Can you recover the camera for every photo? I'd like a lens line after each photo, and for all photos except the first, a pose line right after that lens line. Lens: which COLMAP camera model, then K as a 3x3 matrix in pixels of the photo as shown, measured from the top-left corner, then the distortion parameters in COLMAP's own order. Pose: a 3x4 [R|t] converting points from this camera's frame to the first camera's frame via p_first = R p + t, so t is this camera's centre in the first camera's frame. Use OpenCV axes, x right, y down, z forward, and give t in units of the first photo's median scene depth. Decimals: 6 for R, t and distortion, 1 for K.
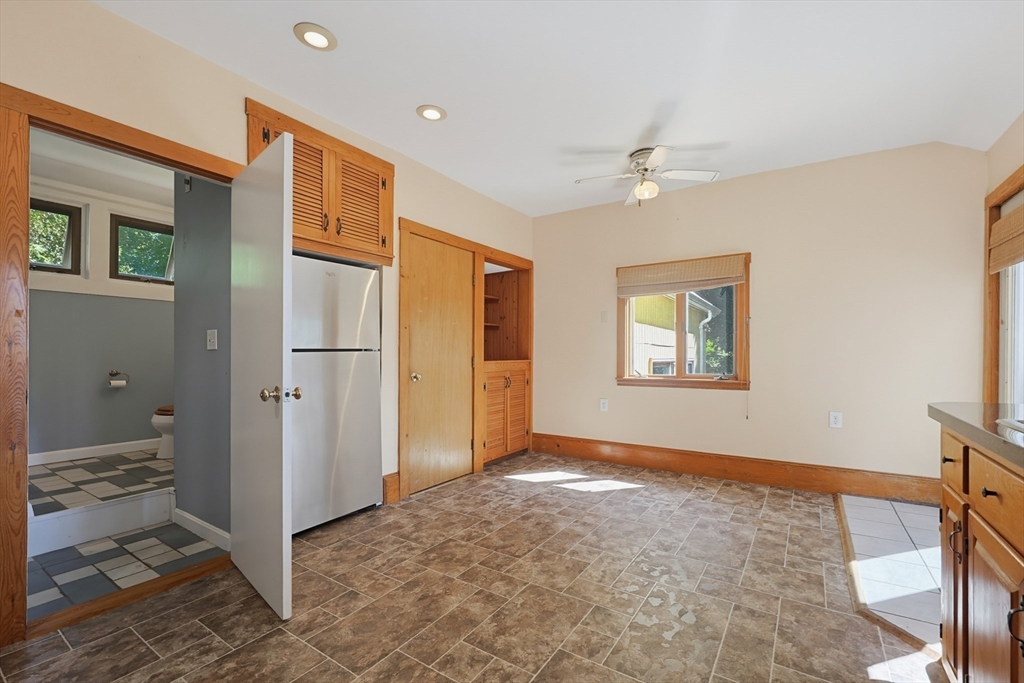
lens RADIAL K [[444.2, 0, 512.5], [0, 444.2, 349.6], [0, 0, 1]] dist [-0.004089, 0.000524]
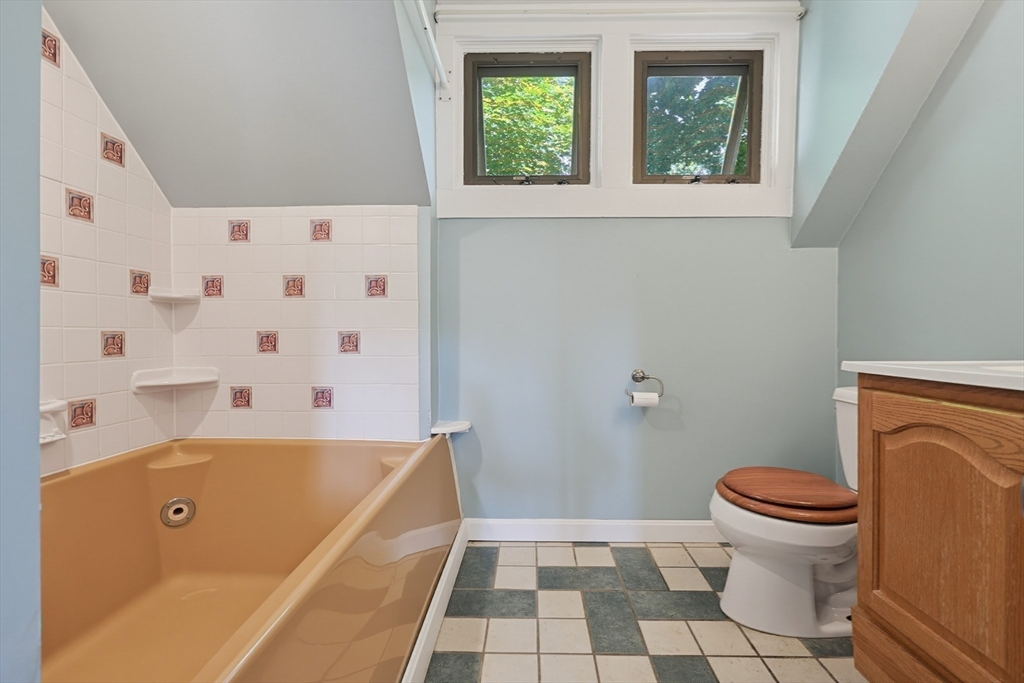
lens RADIAL K [[444.2, 0, 516.8], [0, 444.2, 339.9], [0, 0, 1]] dist [-0.004089, 0.000524]
pose [[0.535636, 0.014782, -0.844320, -0.496045], [-0.001047, 0.999858, 0.016840, 0.003412], [0.844448, -0.008136, 0.535575, 0.553243]]
